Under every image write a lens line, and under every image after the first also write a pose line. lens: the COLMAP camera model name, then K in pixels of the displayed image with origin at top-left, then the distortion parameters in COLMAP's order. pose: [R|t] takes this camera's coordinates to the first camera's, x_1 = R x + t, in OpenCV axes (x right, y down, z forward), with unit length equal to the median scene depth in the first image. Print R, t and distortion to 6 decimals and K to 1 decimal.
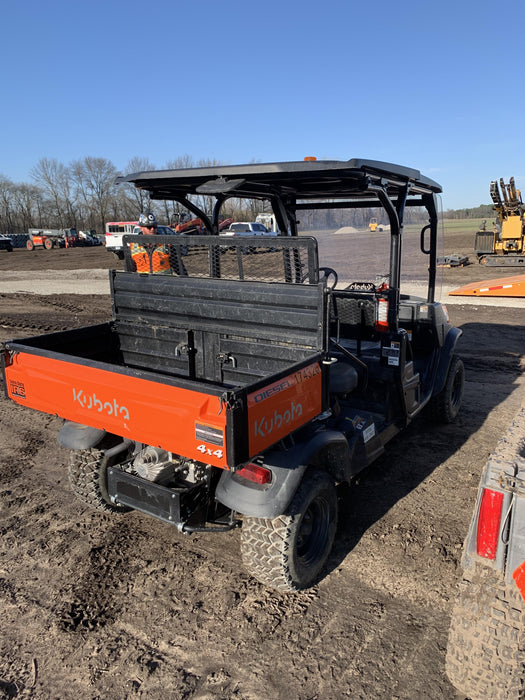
lens RADIAL K [[521.3, 0, 282.0], [0, 521.3, 358.7], [0, 0, 1]] dist [0.042912, -0.010283]
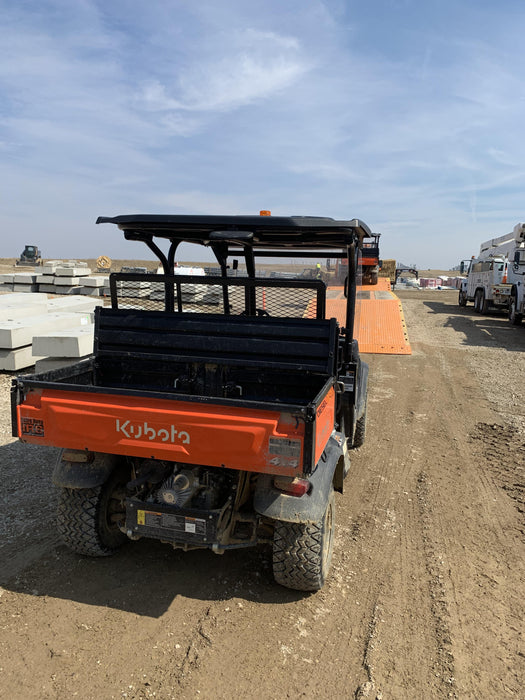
lens RADIAL K [[521.3, 0, 281.6], [0, 521.3, 365.3], [0, 0, 1]] dist [0.042912, -0.010283]
pose [[0.946042, -0.025264, 0.323058, -0.384964], [0.049074, 0.996627, -0.065770, 0.031067], [-0.320307, 0.078075, 0.944091, -0.066615]]
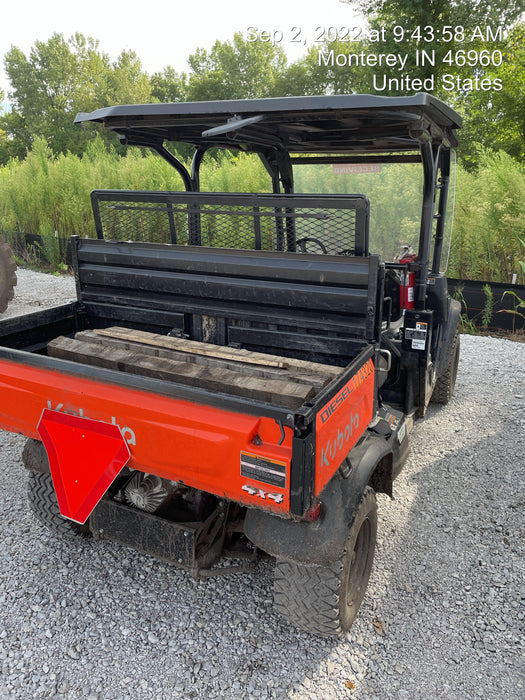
lens RADIAL K [[521.3, 0, 262.9], [0, 521.3, 346.8], [0, 0, 1]] dist [0.042912, -0.010283]
pose [[0.995236, -0.018844, 0.095654, -0.154739], [0.014709, 0.998934, 0.043751, -0.042014], [-0.096376, -0.042135, 0.994453, 0.223410]]
